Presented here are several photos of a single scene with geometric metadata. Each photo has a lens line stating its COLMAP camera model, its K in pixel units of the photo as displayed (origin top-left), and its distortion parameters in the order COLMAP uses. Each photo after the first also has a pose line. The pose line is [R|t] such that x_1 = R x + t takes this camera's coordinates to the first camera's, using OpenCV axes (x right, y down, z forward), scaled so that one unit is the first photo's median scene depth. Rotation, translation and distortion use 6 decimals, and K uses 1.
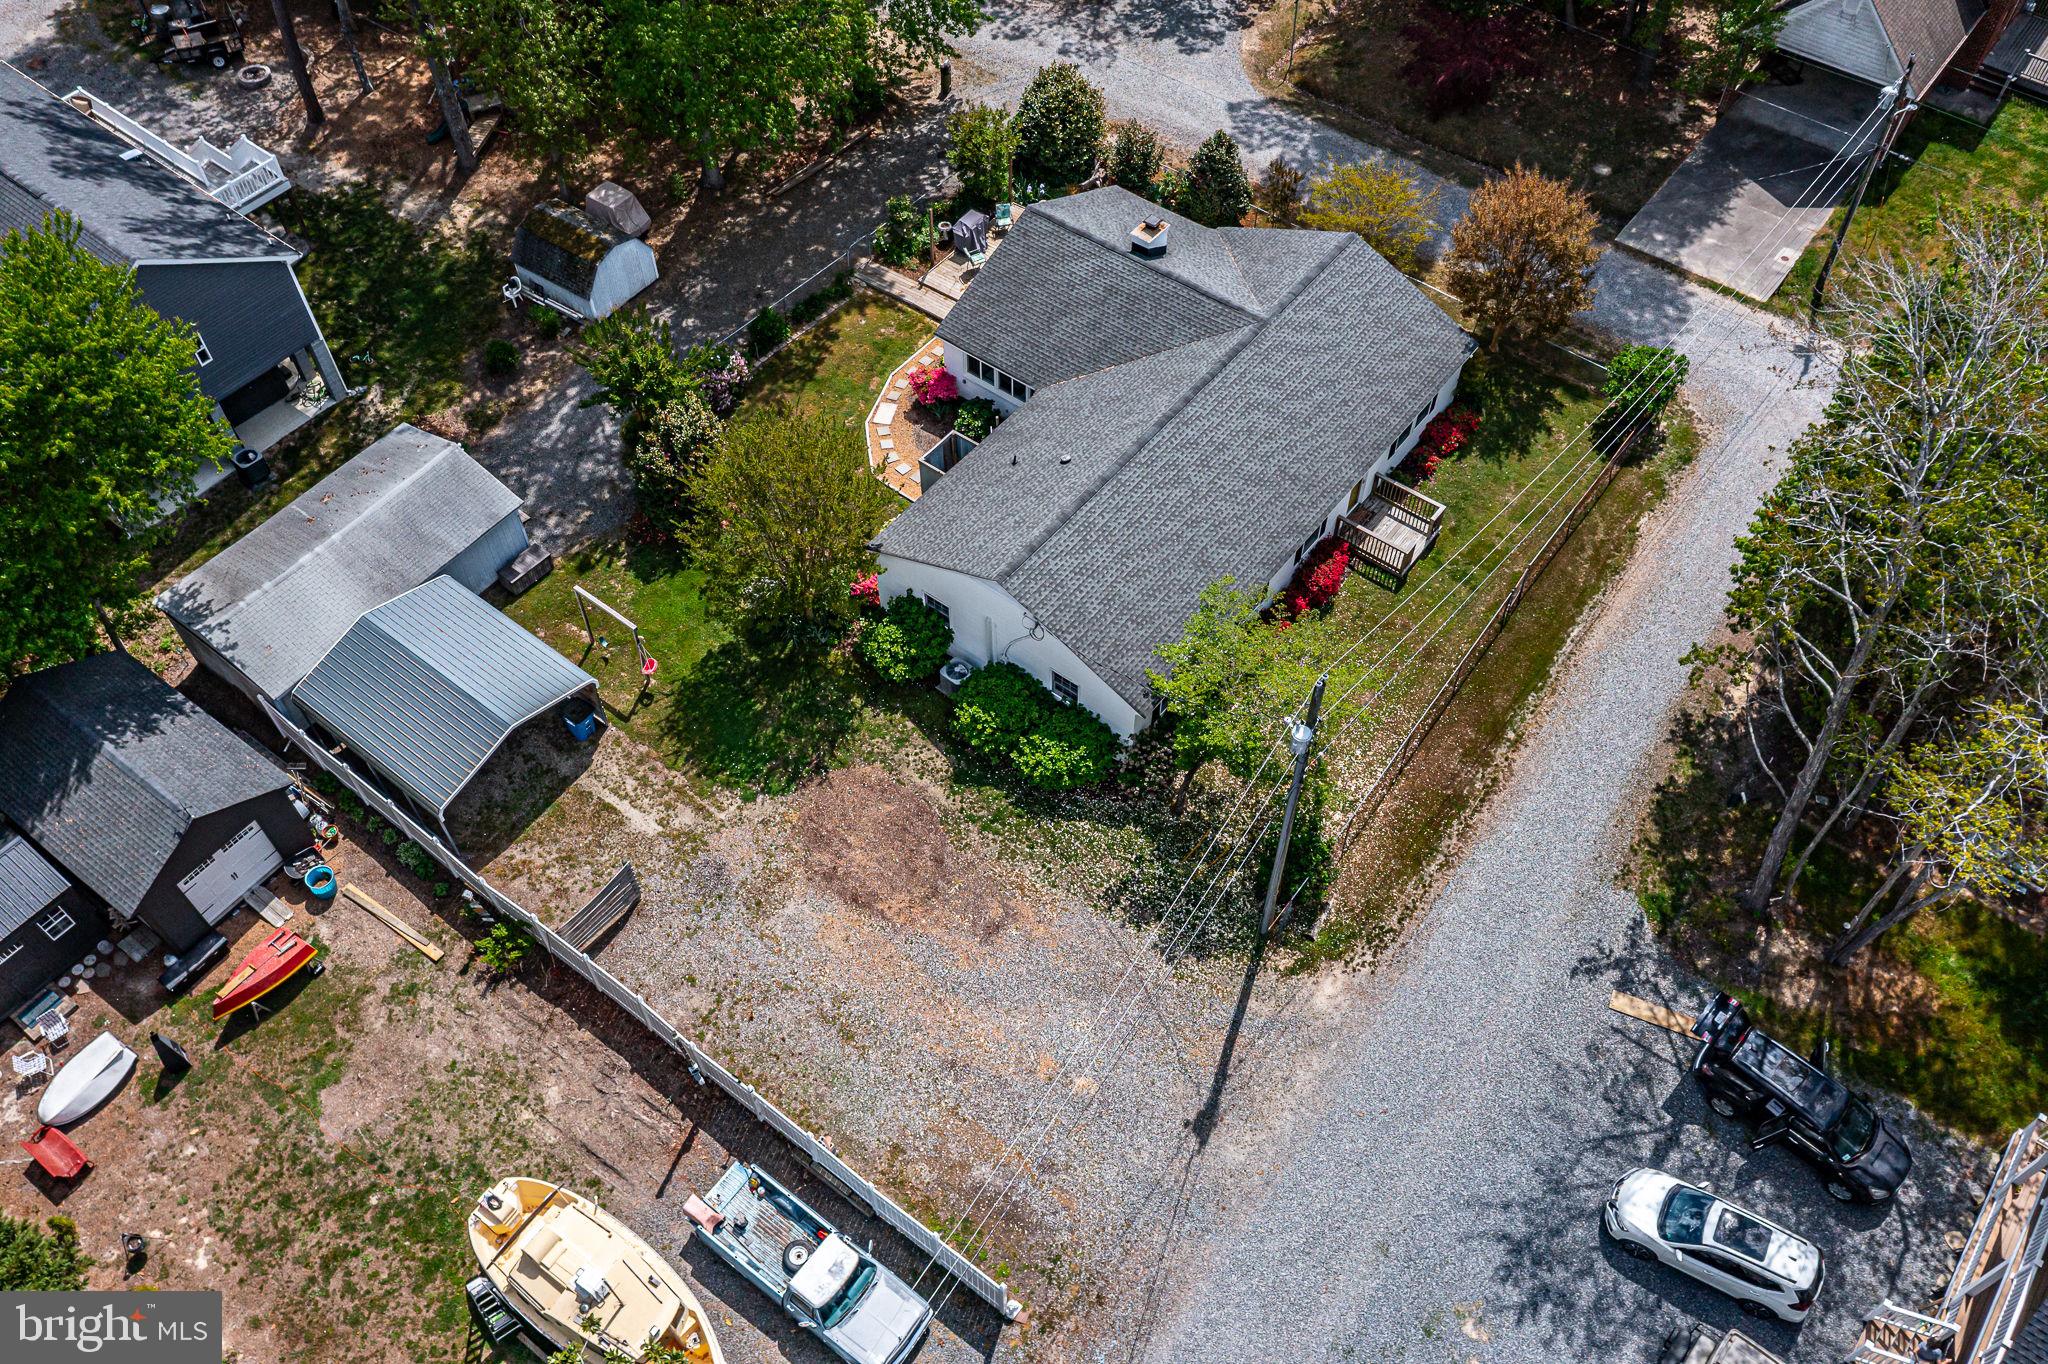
lens RADIAL K [[1604.7, 0, 1024.0], [0, 1604.7, 682.0], [0, 0, 1]] dist [-0.017025, -0.000370]
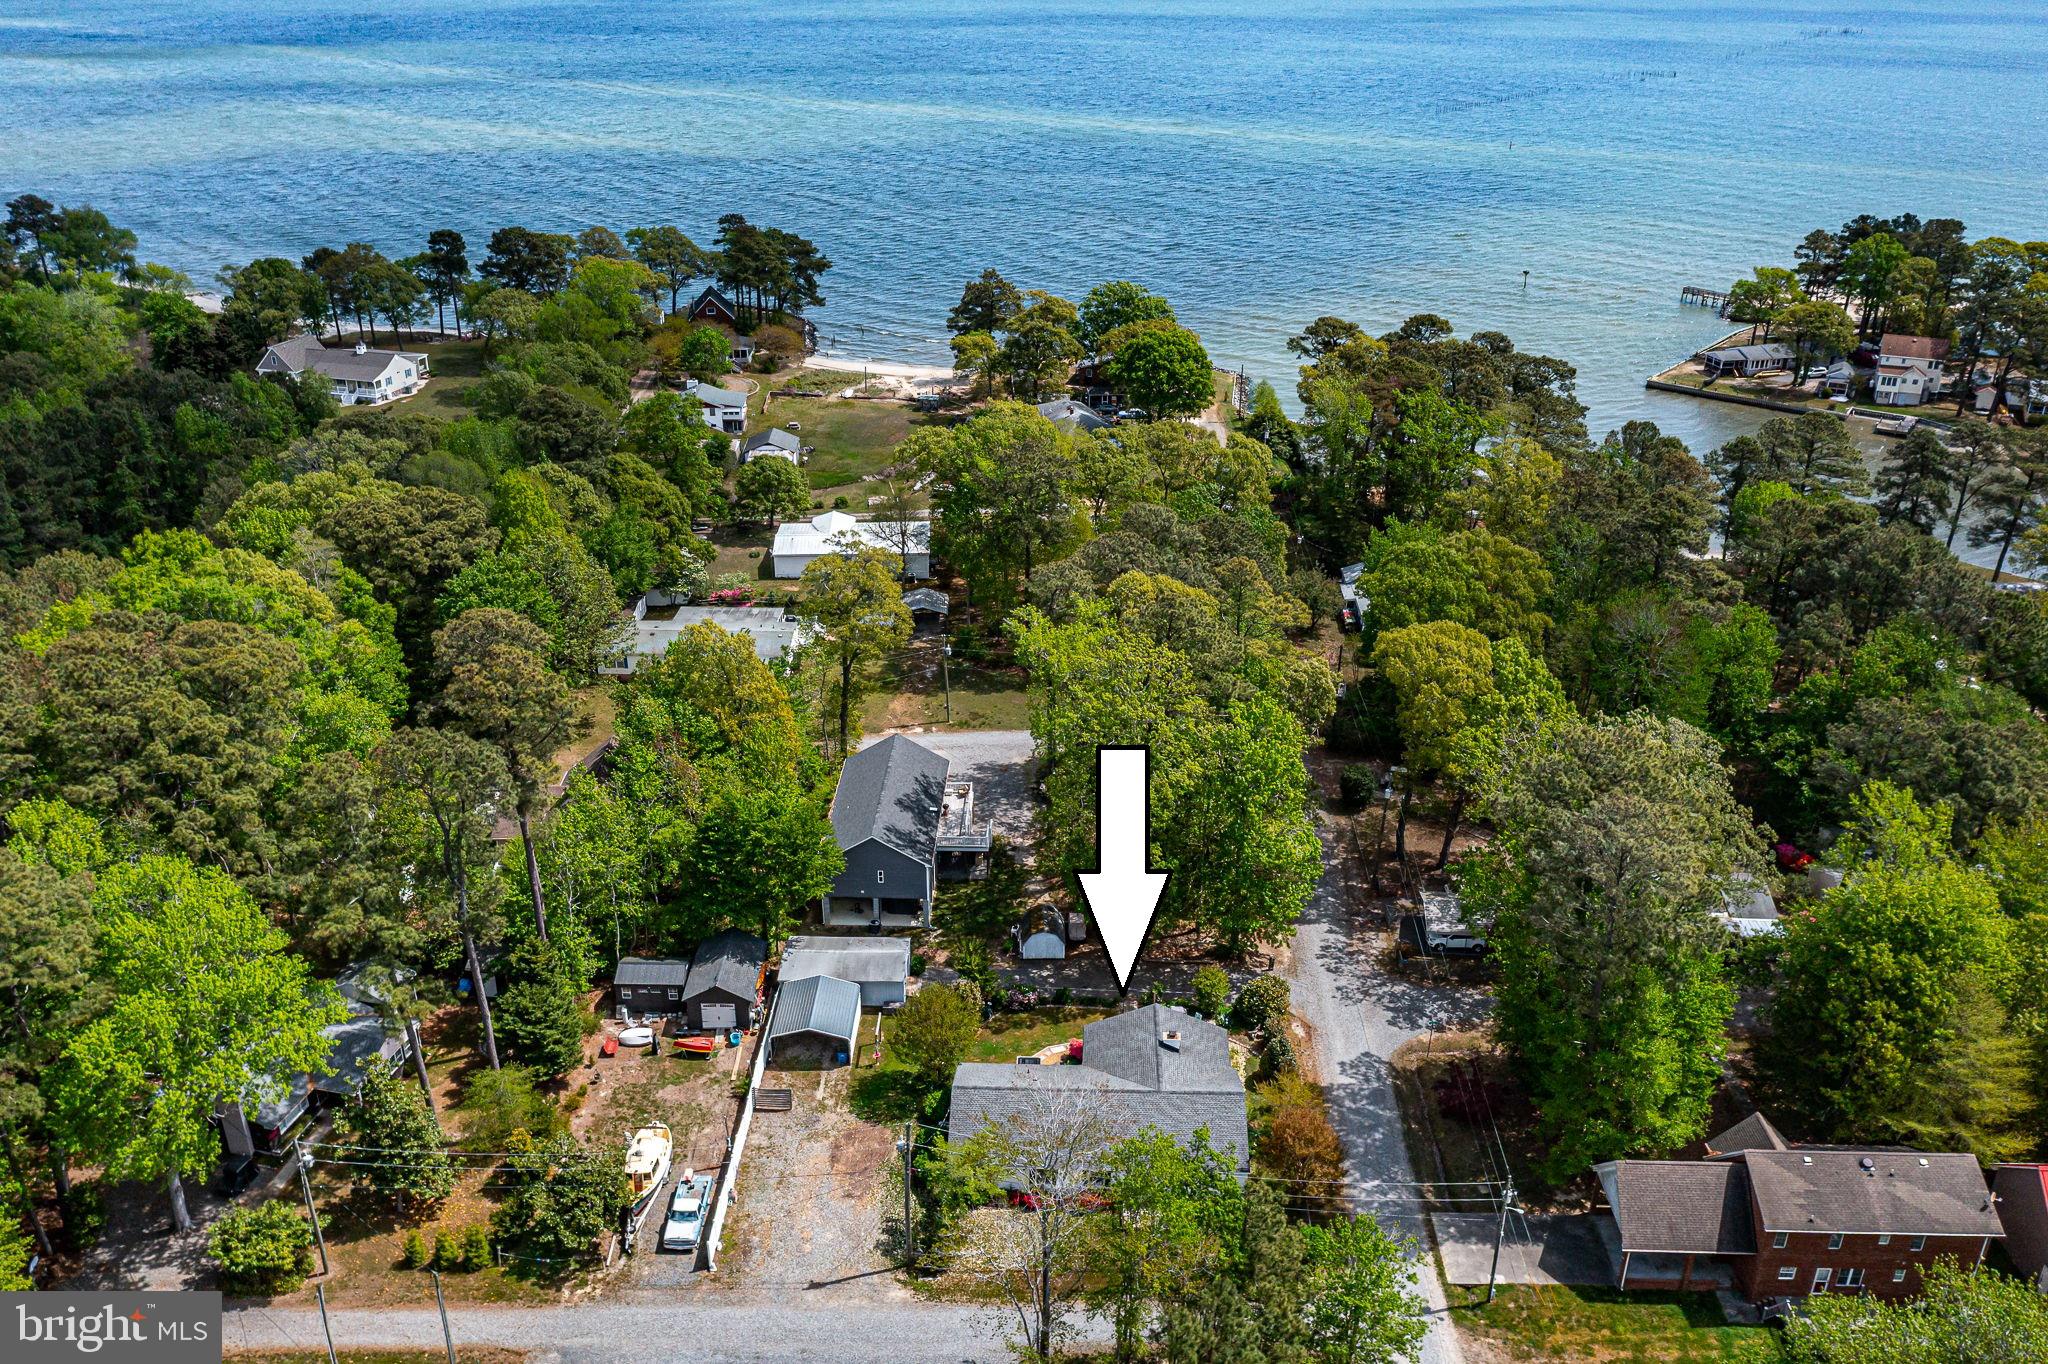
lens RADIAL K [[1604.7, 0, 1024.0], [0, 1604.7, 682.0], [0, 0, 1]] dist [-0.017025, -0.000370]
pose [[0.591409, 0.351125, -0.725911, 1.543167], [-0.650276, 0.740007, -0.171844, -0.165661], [0.476841, 0.573672, 0.665975, -0.873590]]
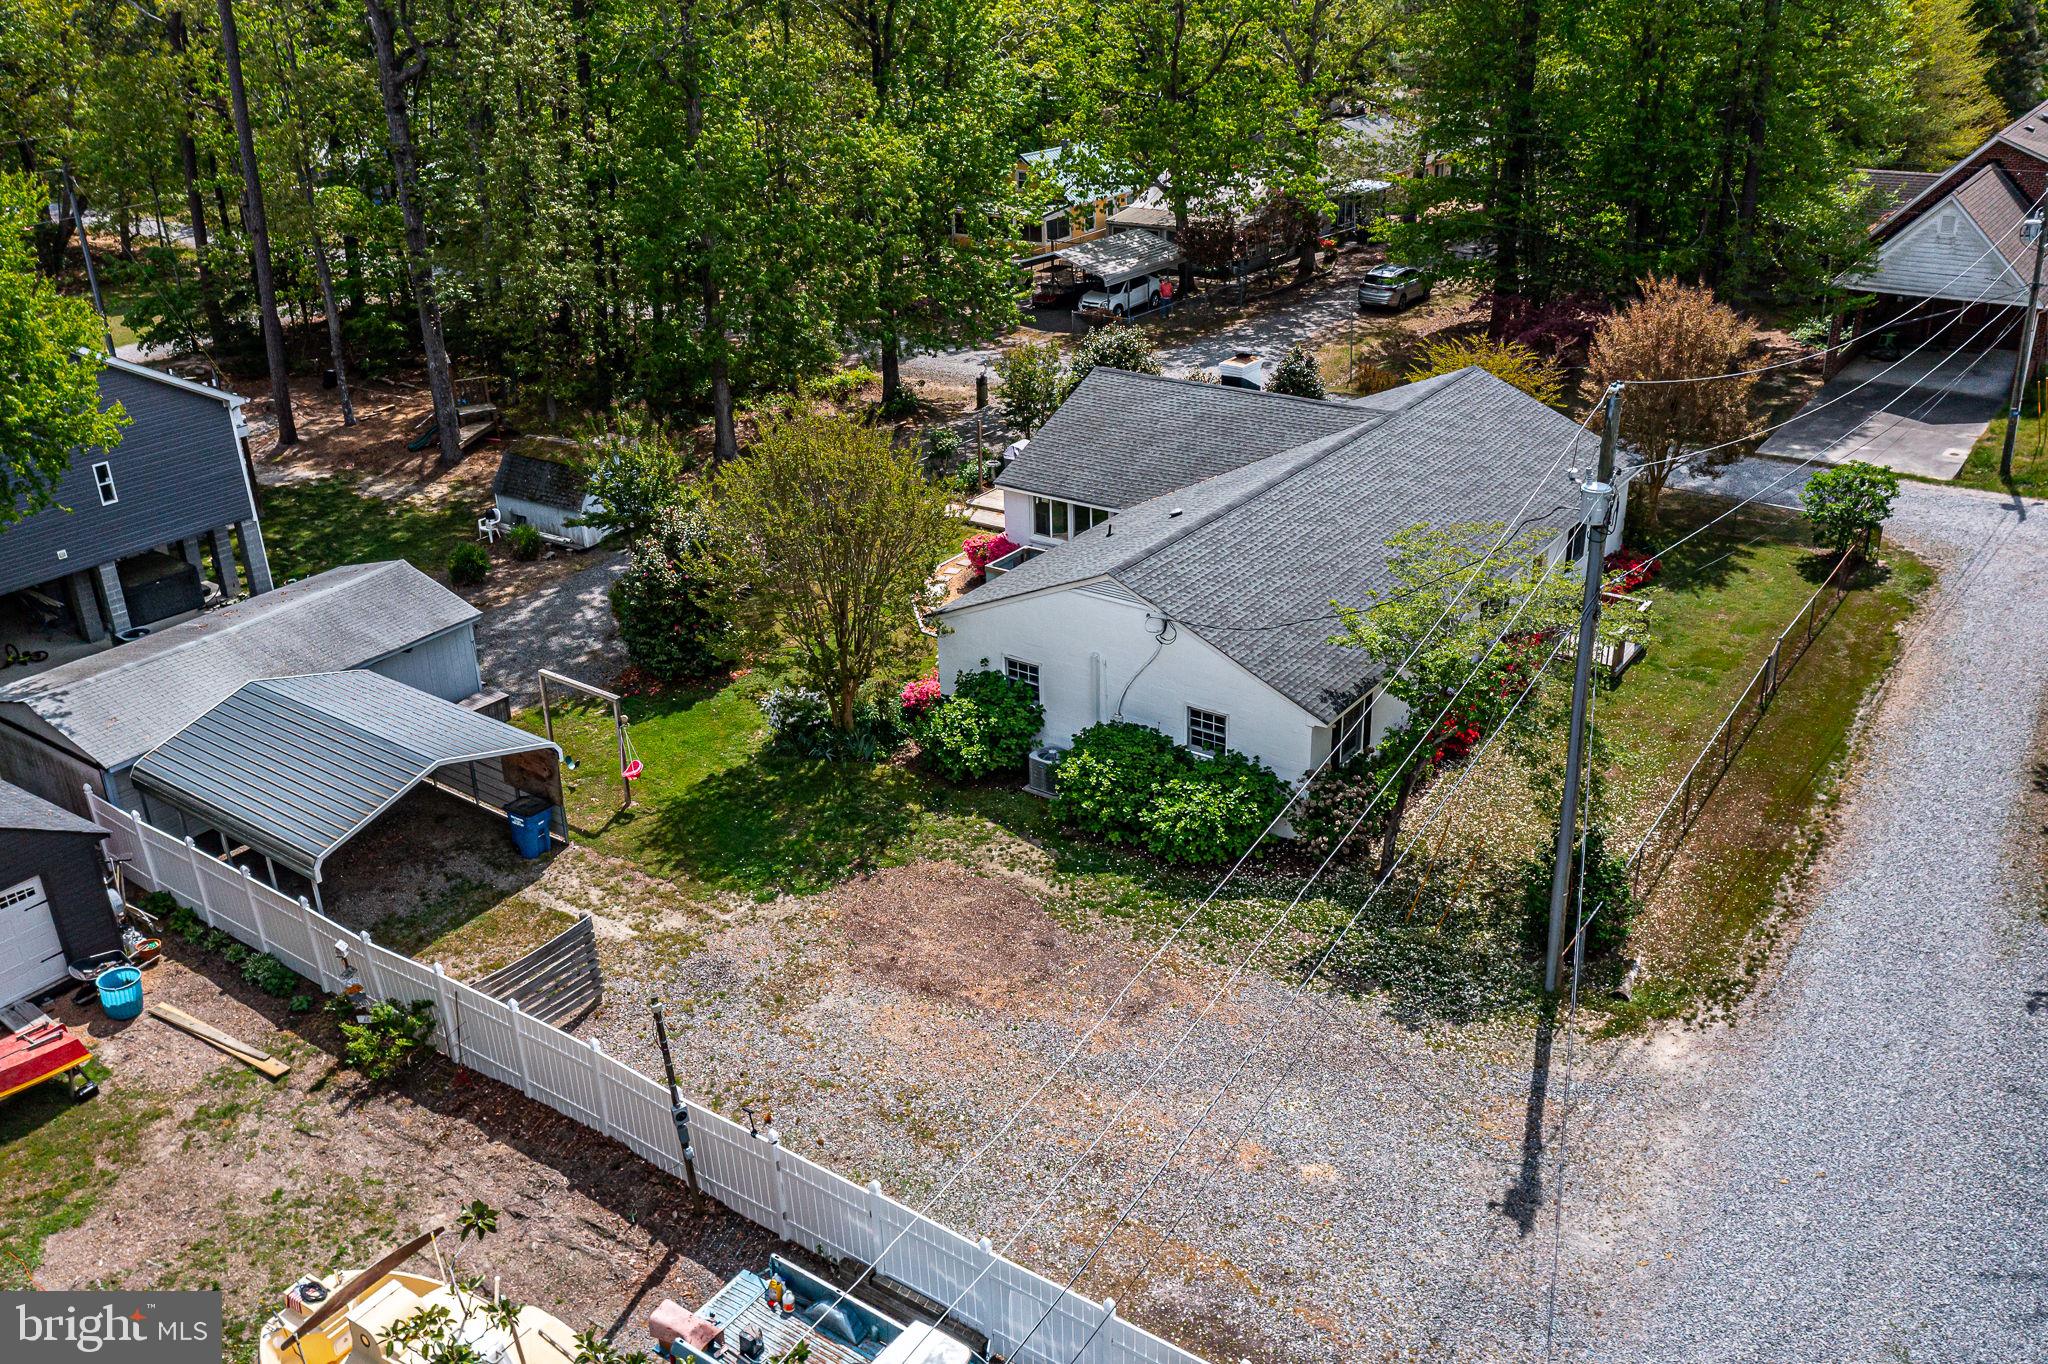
lens RADIAL K [[1719.6, 0, 1027.7], [0, 1719.6, 679.1], [0, 0, 1]] dist [-0.013474, -0.000664]
pose [[0.999161, -0.036756, 0.018089, -0.069740], [0.040951, 0.883987, -0.465715, 0.348231], [0.001128, 0.466065, 0.884750, 0.304313]]
